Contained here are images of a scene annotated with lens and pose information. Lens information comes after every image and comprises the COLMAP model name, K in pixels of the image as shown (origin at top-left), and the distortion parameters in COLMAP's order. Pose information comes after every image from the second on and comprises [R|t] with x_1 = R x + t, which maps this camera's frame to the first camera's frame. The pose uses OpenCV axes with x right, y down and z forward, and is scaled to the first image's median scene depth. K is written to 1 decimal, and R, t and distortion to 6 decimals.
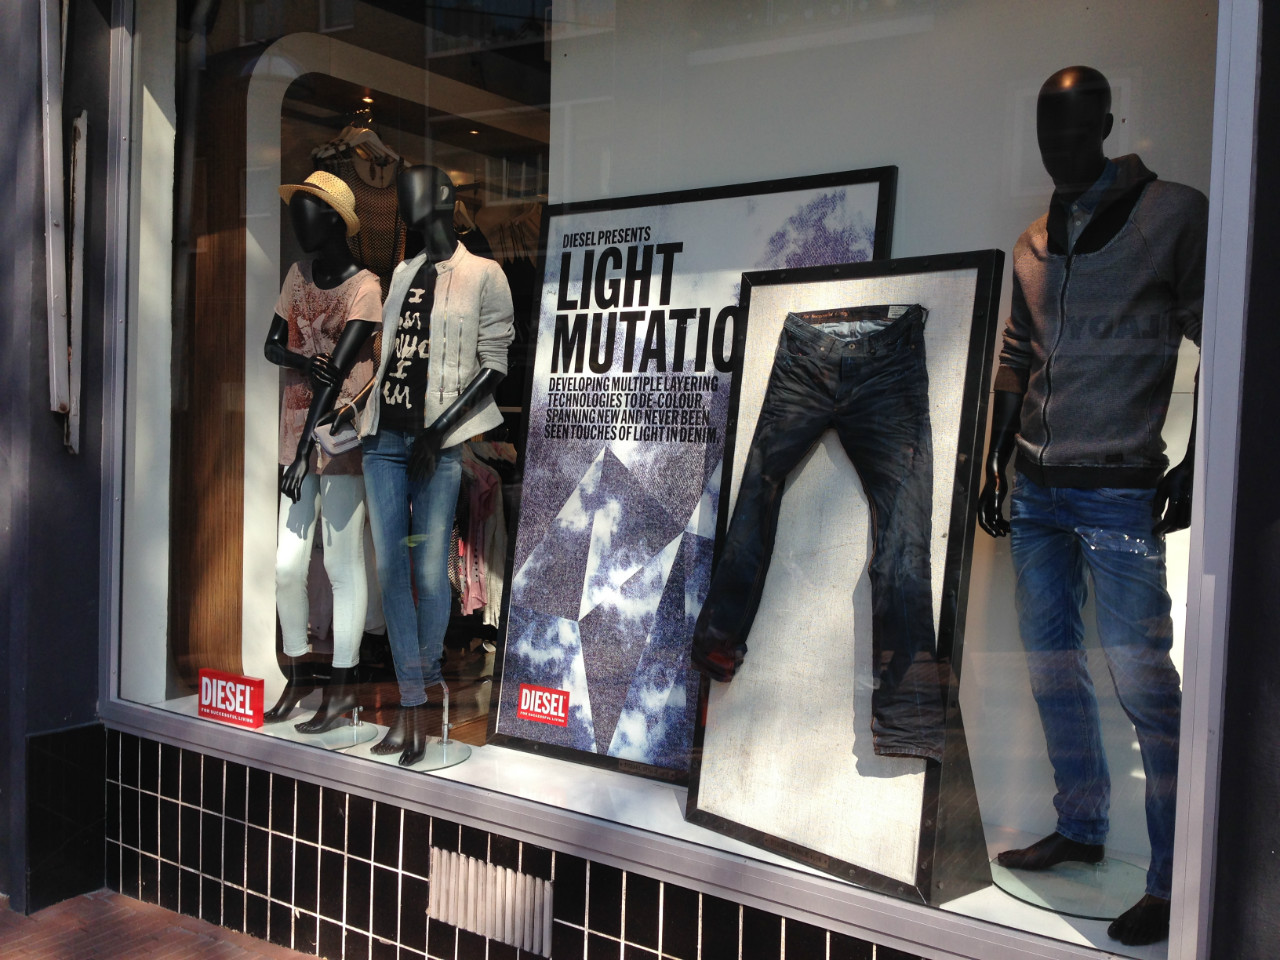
lens RADIAL K [[1165.5, 0, 640.0], [0, 1165.5, 480.0], [0, 0, 1]] dist [-0.009108, 0.240699]
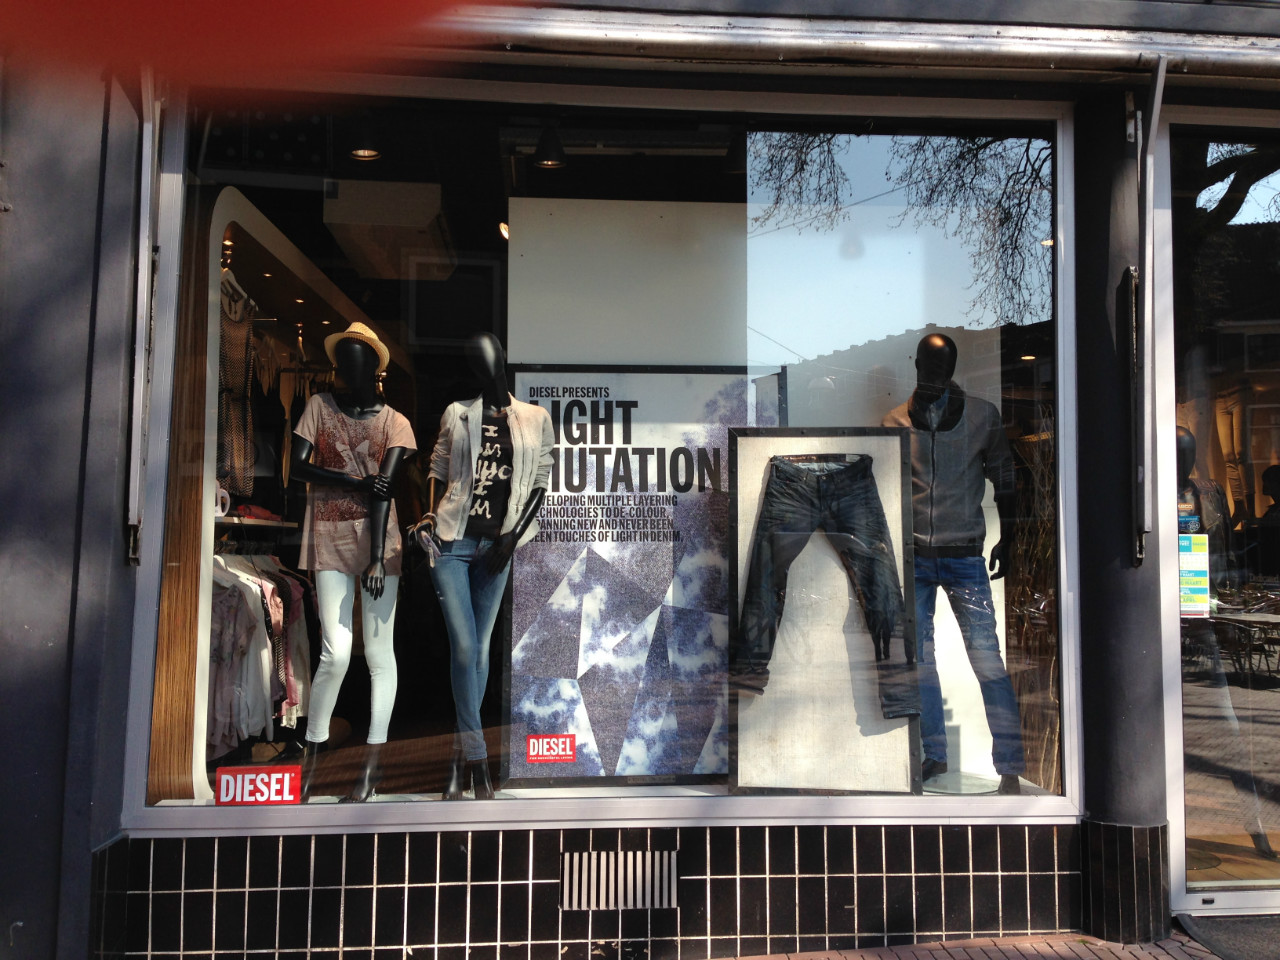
lens RADIAL K [[1165.5, 0, 640.0], [0, 1165.5, 480.0], [0, 0, 1]] dist [-0.009108, 0.240699]
pose [[0.781693, 0.017166, 0.623427, -0.838593], [0.048732, 0.994884, -0.088497, 0.017231], [-0.621757, 0.099559, 0.776857, -0.093549]]
